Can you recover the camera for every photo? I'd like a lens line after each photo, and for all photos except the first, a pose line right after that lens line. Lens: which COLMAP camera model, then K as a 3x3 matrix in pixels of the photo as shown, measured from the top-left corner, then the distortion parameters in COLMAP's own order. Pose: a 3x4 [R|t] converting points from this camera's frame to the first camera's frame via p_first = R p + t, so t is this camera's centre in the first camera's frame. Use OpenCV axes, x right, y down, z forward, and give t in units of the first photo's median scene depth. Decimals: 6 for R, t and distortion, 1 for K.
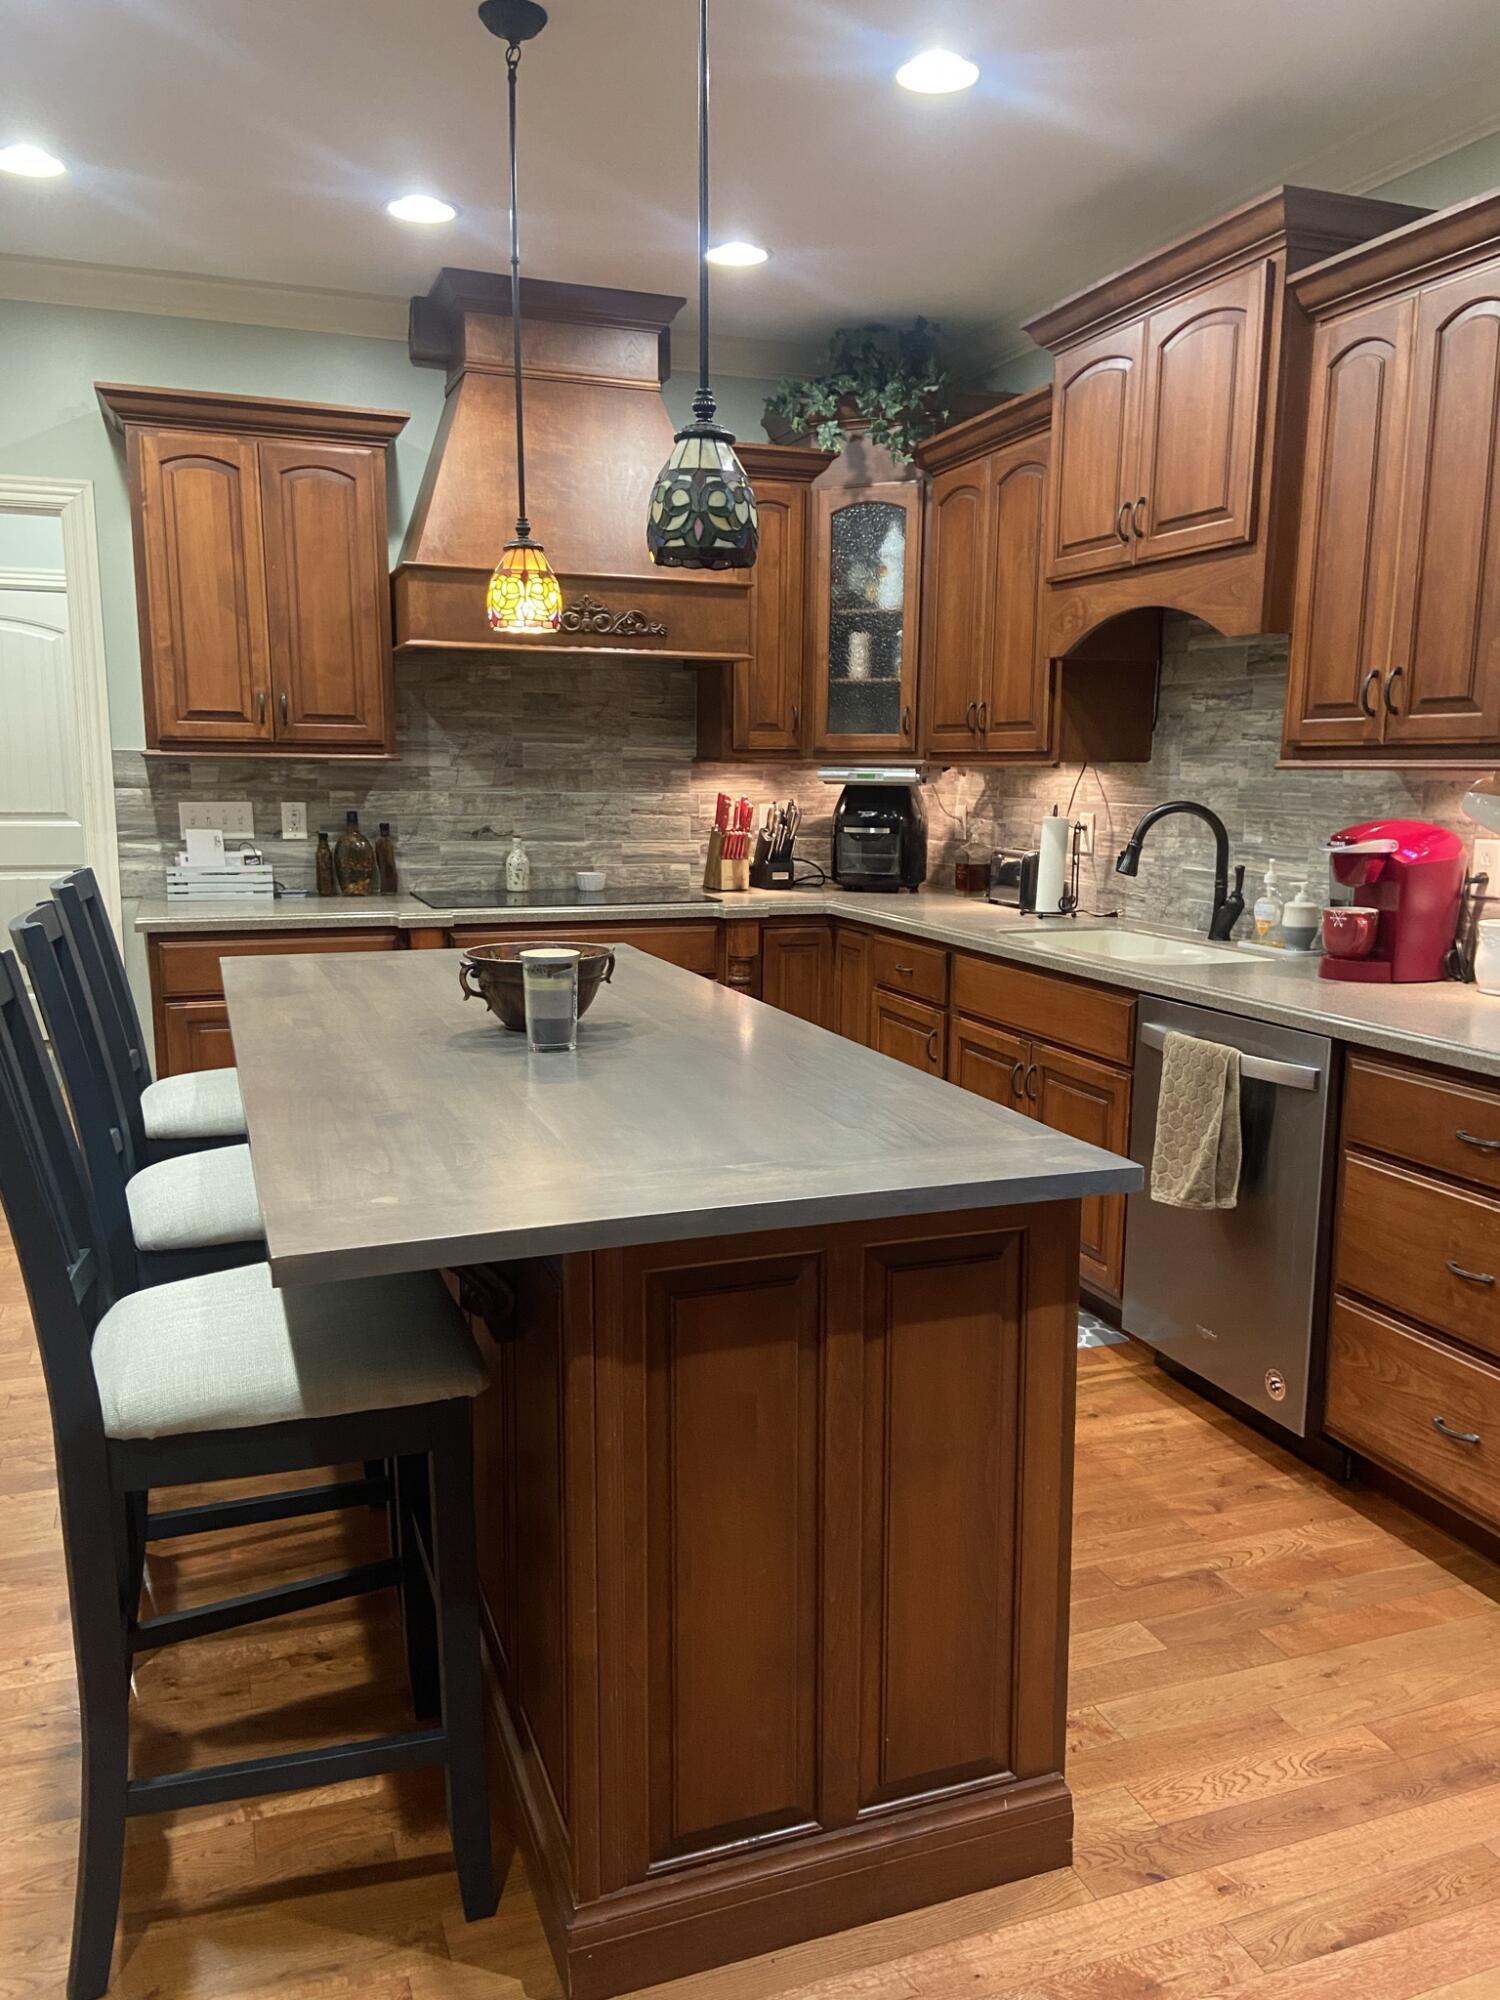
lens RADIAL K [[1495.5, 0, 749.5], [0, 1495.5, 1012.4], [0, 0, 1]] dist [0.023561, -0.028401]
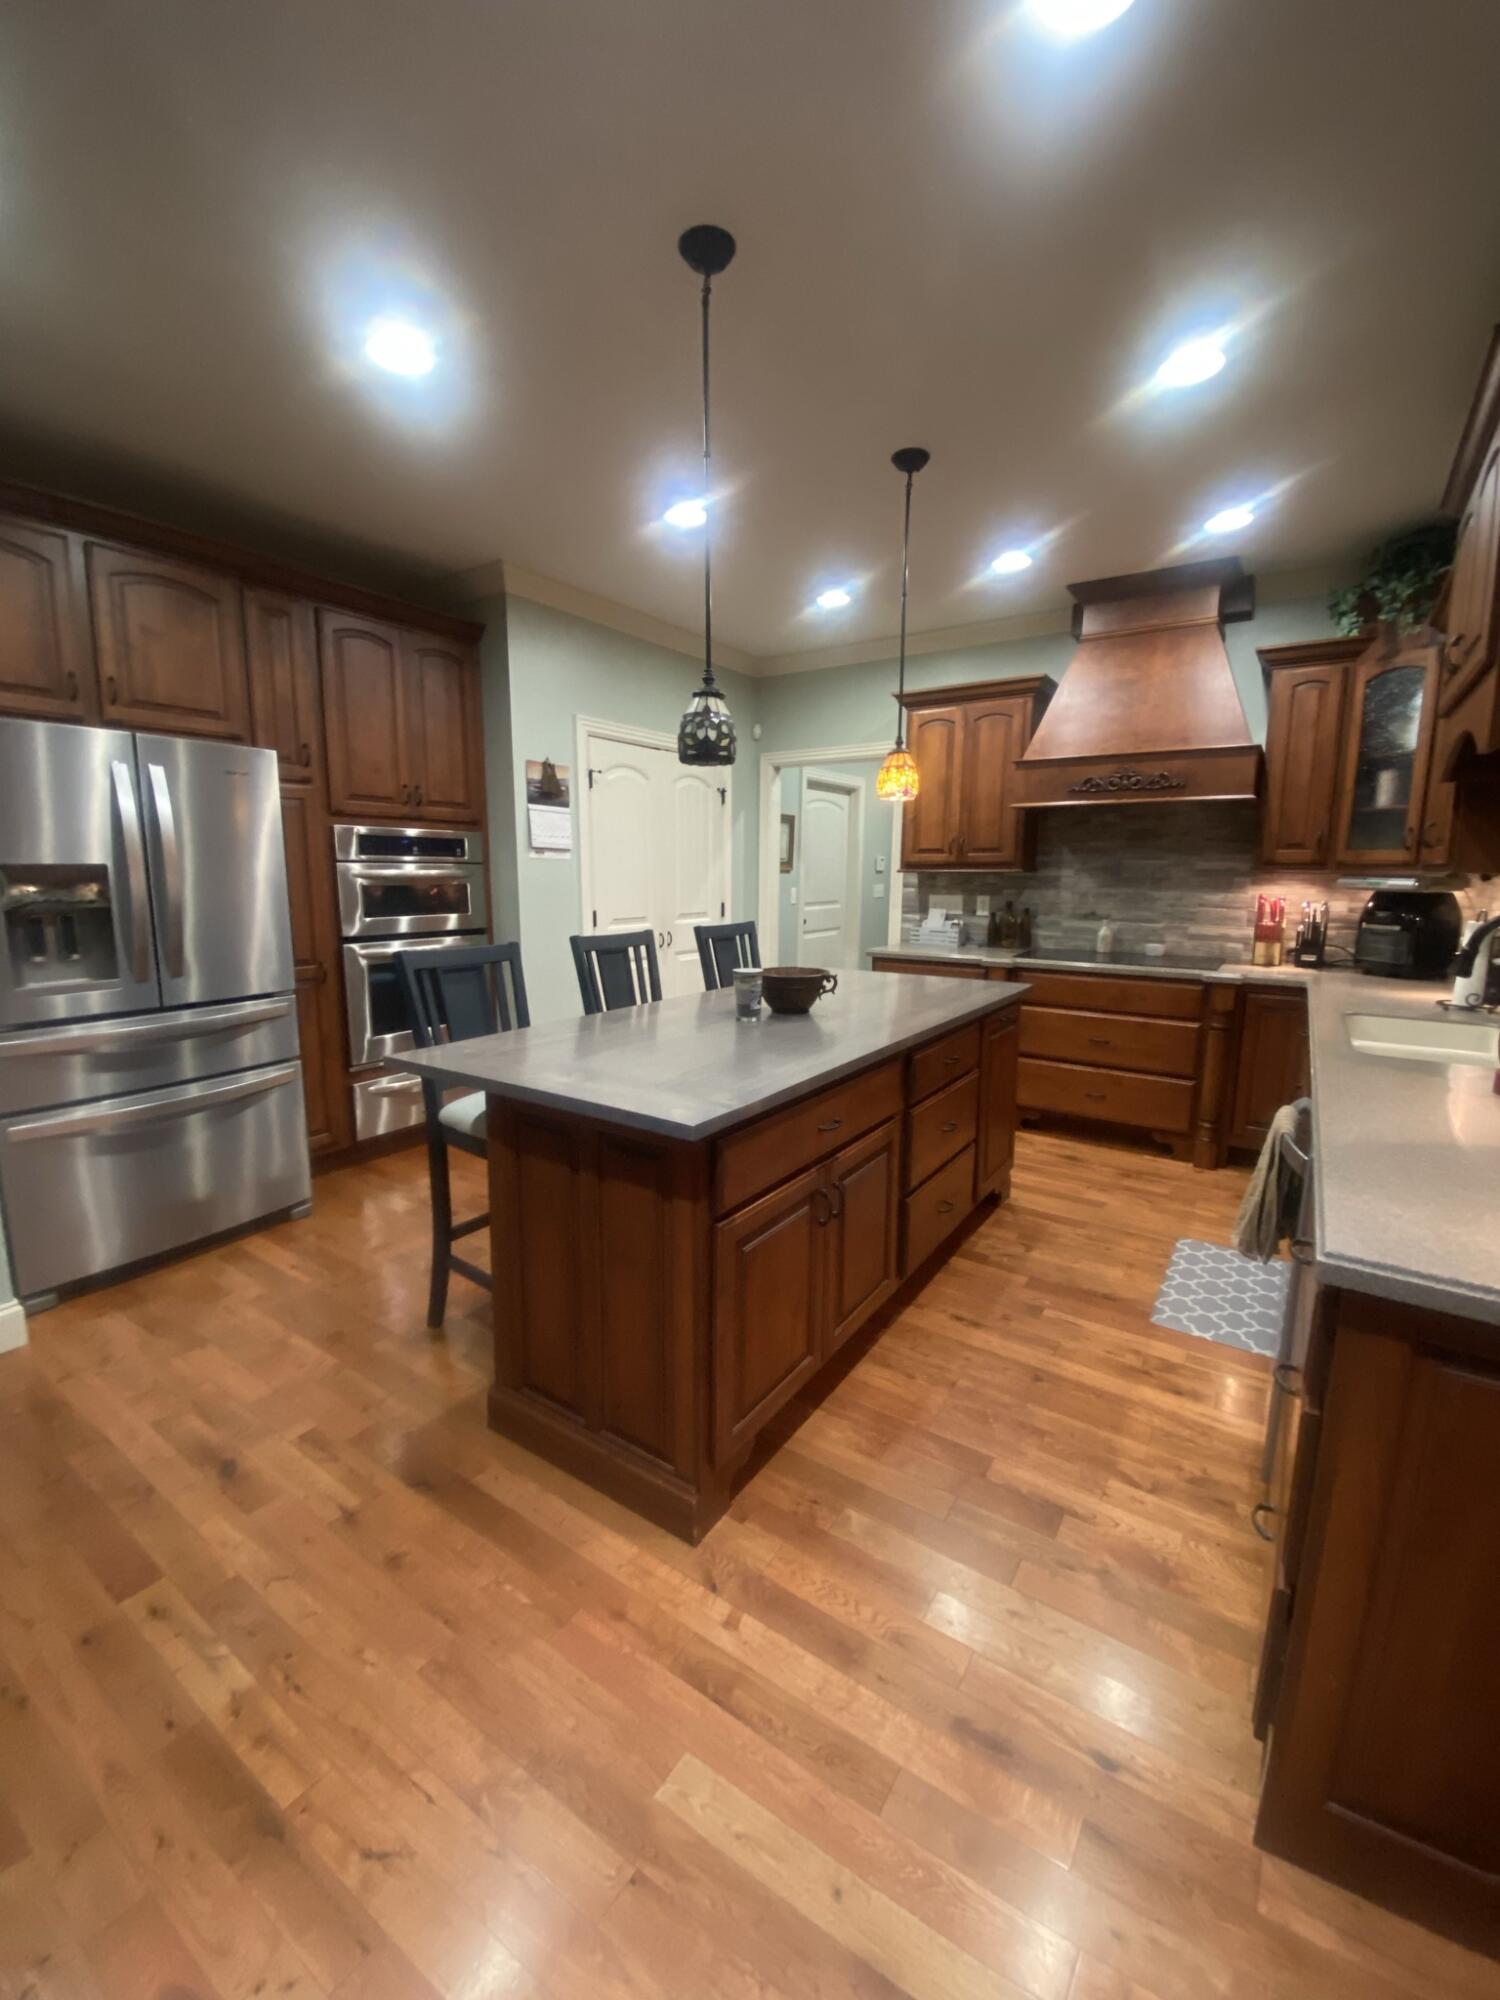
lens RADIAL K [[816.5, 0, 739.9], [0, 816.5, 996.3], [0, 0, 1]] dist [-0.030846, -0.001194]
pose [[0.568675, 0.116457, -0.814277, 0.341583], [-0.122110, 0.990910, 0.056440, -0.036244], [0.813448, 0.067336, 0.577726, 0.181937]]
